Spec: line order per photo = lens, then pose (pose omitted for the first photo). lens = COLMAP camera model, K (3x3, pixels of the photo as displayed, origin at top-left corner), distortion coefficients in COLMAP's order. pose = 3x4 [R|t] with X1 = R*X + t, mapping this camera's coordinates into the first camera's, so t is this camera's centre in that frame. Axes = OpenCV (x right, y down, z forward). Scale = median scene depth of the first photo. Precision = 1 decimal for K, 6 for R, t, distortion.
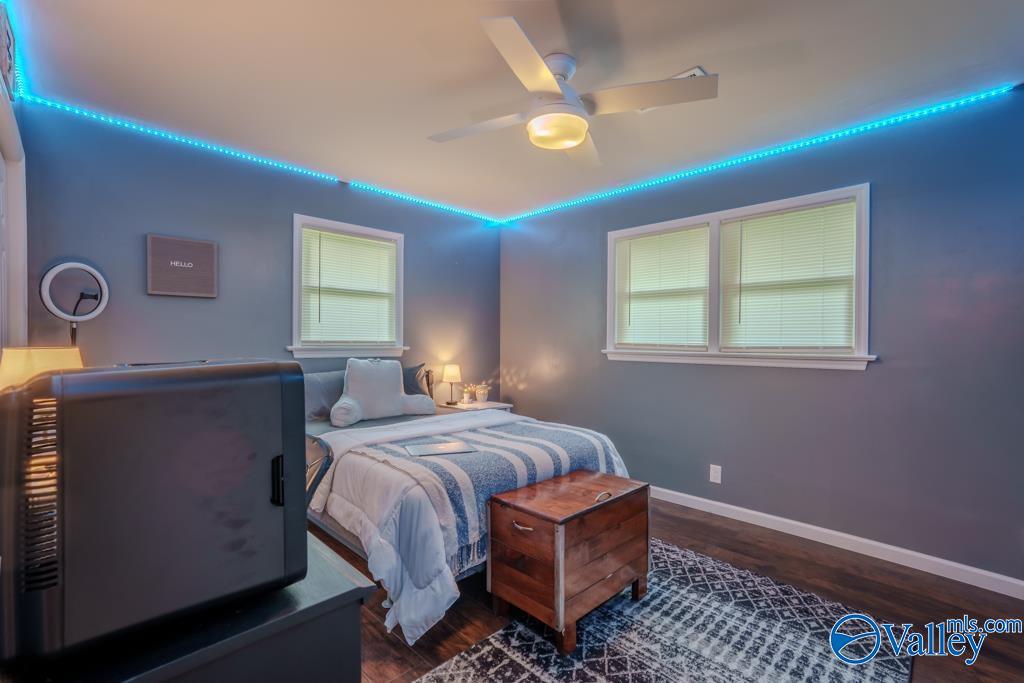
lens RADIAL K [[452.1, 0, 515.5], [0, 452.1, 343.2], [0, 0, 1]] dist [-0.022703, 0.011963]
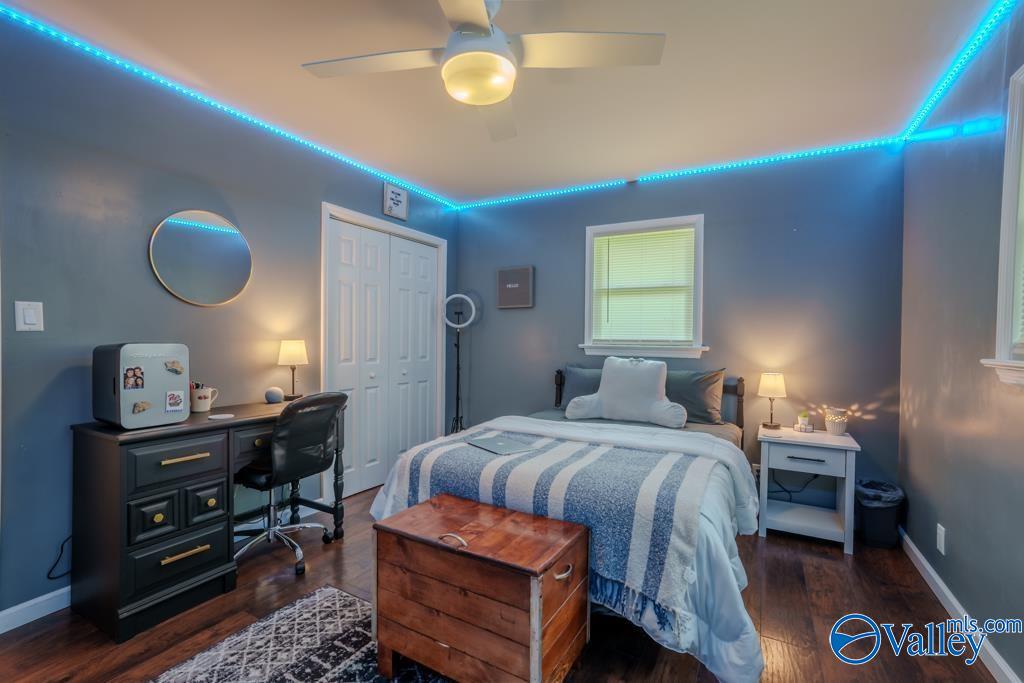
lens RADIAL K [[452.1, 0, 514.9], [0, 452.1, 343.1], [0, 0, 1]] dist [-0.022703, 0.011963]
pose [[0.284999, 0.004754, -0.958516, 0.522401], [-0.010857, 0.999940, 0.001732, 0.003691], [0.958466, 0.009913, 0.285033, 0.483758]]
